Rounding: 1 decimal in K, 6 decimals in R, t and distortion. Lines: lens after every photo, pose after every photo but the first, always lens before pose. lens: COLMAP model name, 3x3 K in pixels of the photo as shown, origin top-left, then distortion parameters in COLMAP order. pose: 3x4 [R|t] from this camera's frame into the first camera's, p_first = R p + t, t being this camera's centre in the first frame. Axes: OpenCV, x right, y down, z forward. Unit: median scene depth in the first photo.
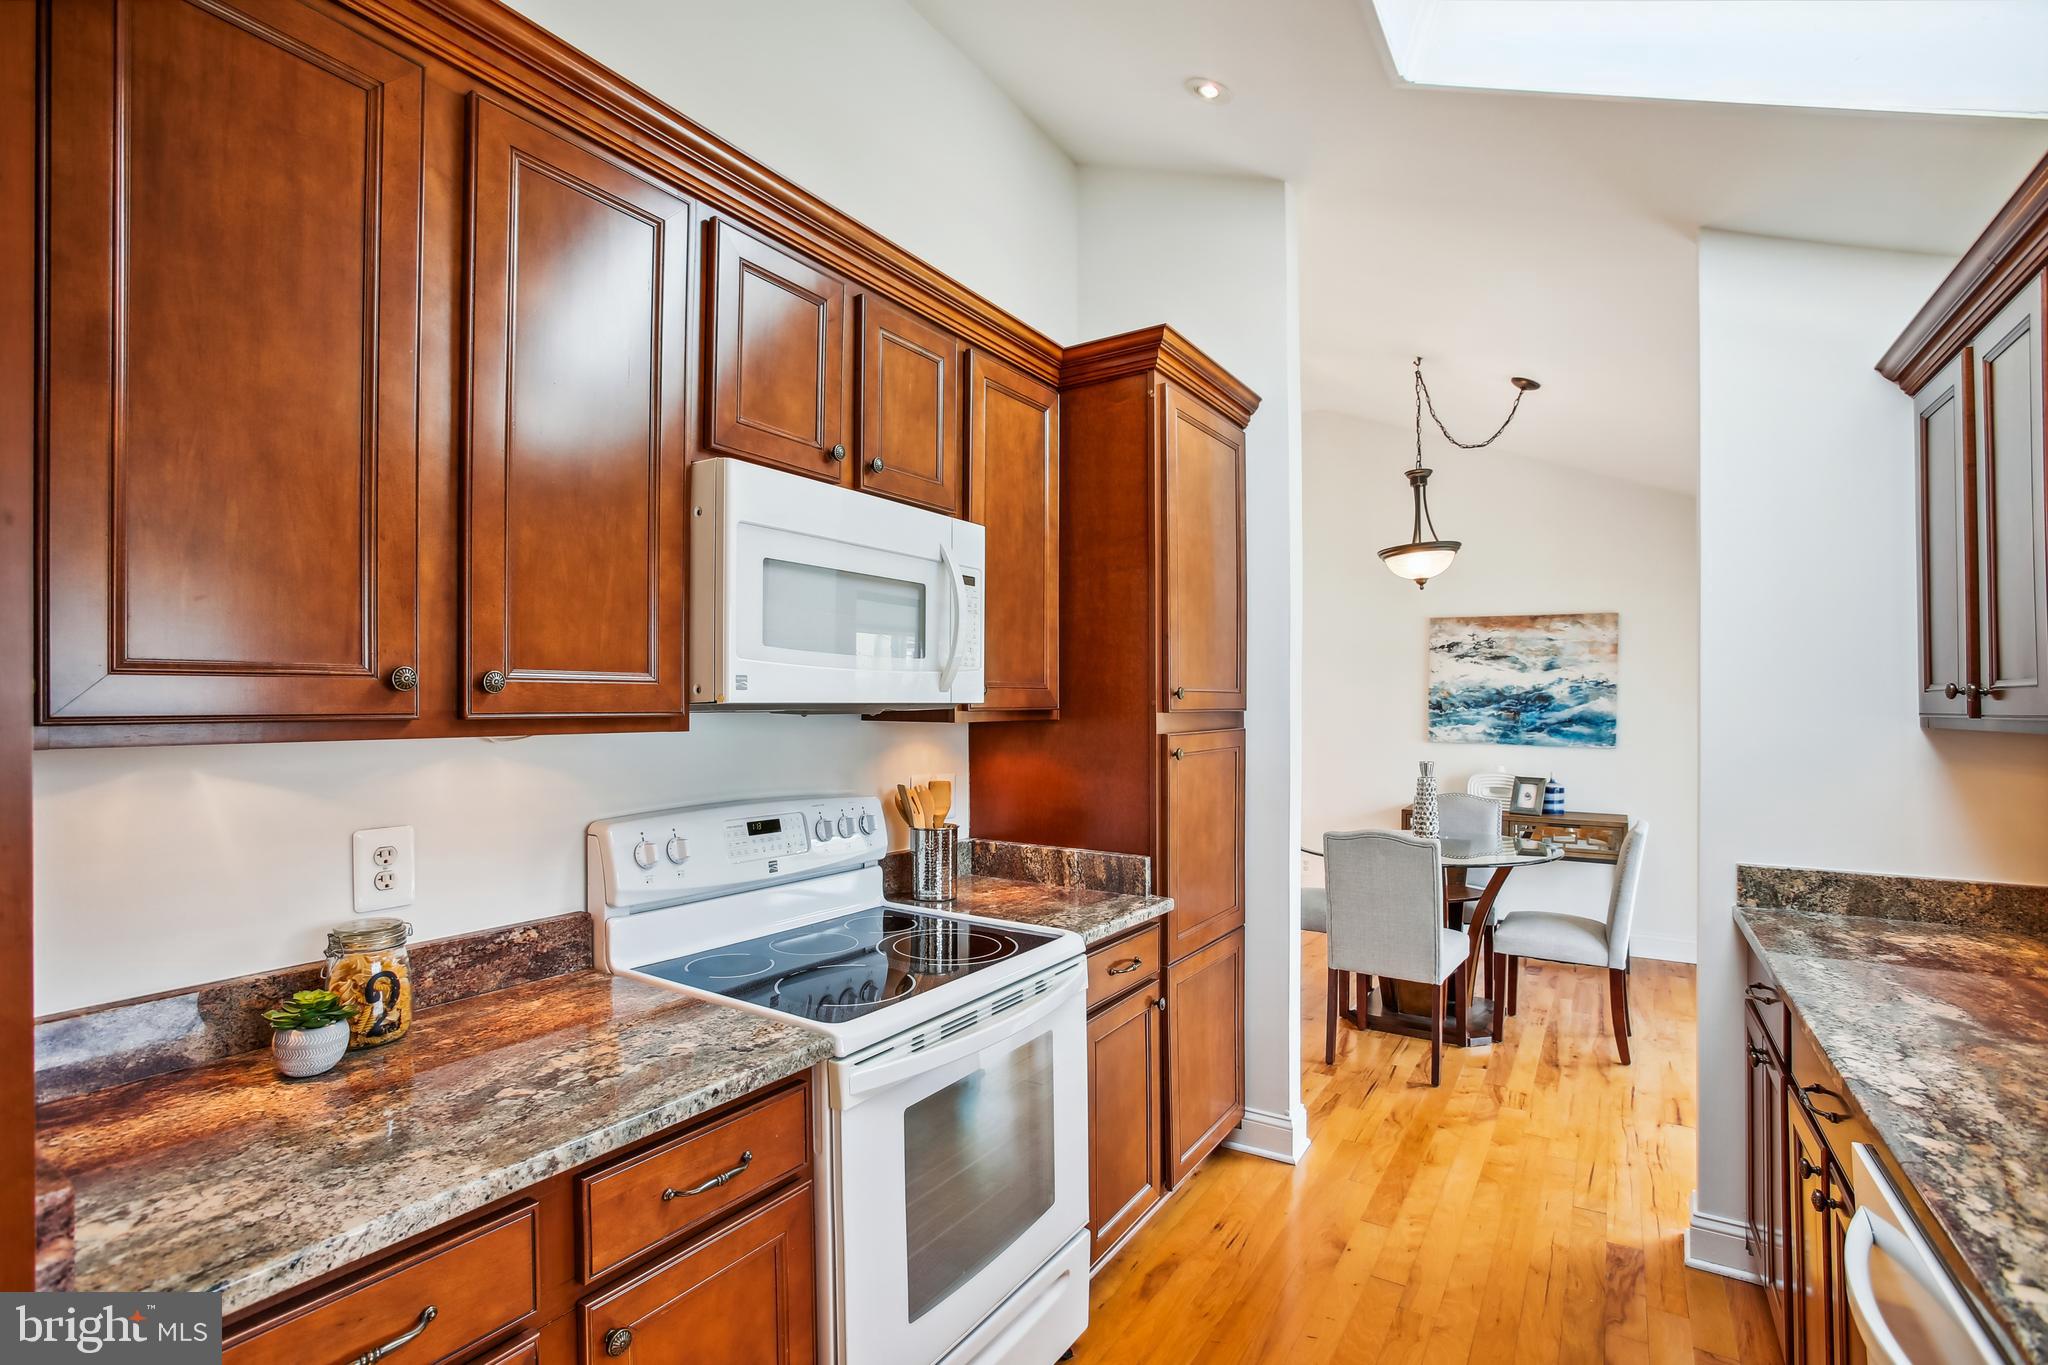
lens RADIAL K [[957.3, 0, 1076.7], [0, 957.3, 728.3], [0, 0, 1]] dist [-0.051686, 0.017430]
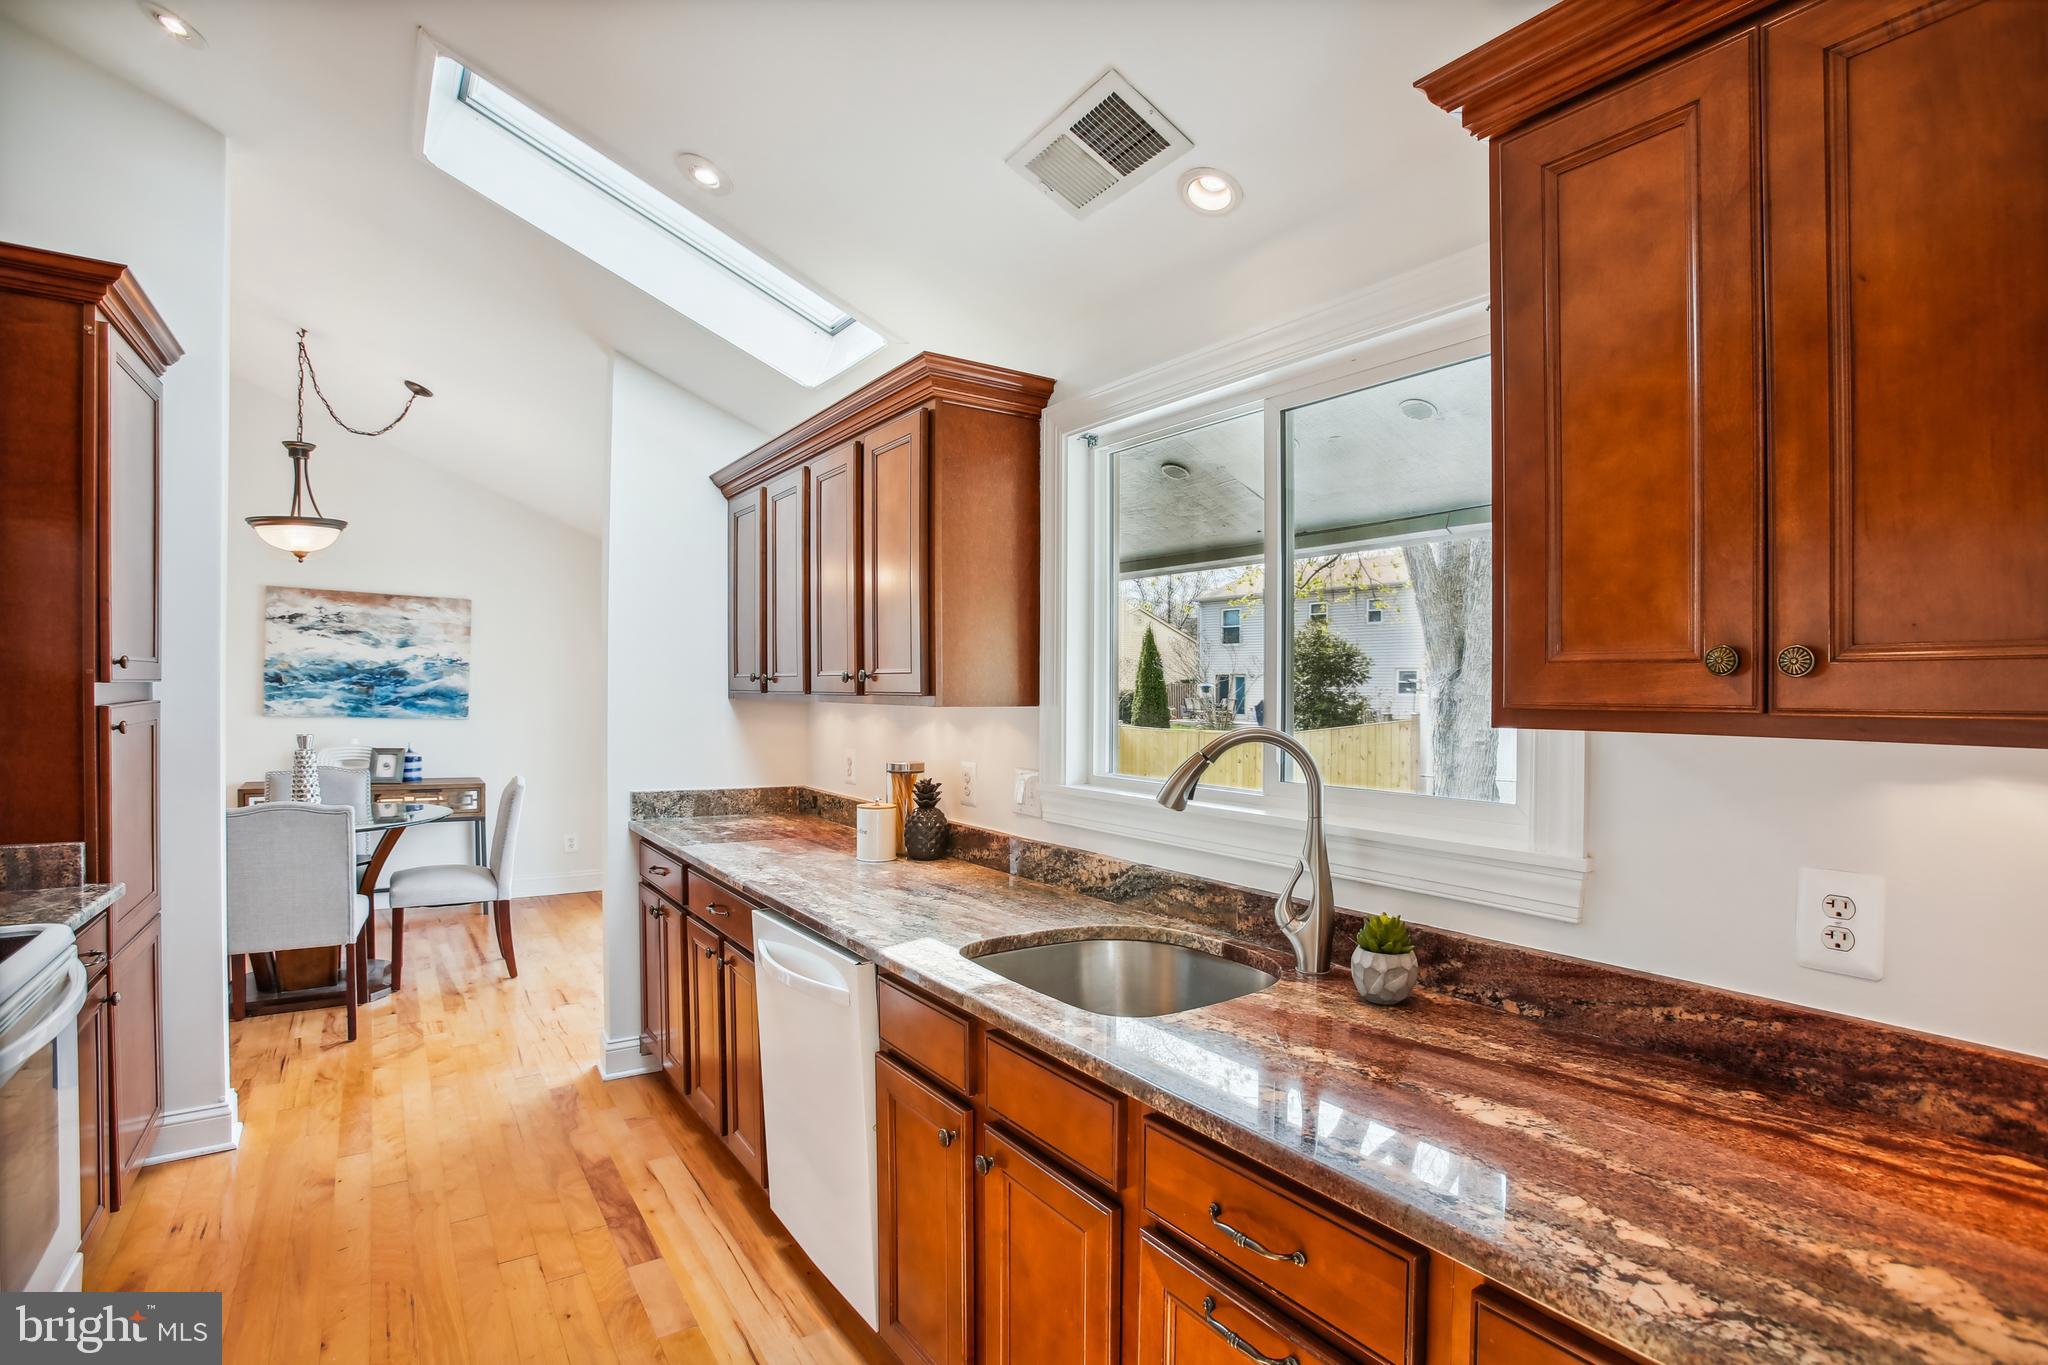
lens RADIAL K [[957.3, 0, 1090.5], [0, 957.3, 700.2], [0, 0, 1]] dist [-0.051686, 0.017430]
pose [[0.365434, -0.001372, 0.930836, -0.203482], [0.005220, 0.999986, -0.000575, 0.003090], [-0.930823, 0.005070, 0.365436, -0.105977]]
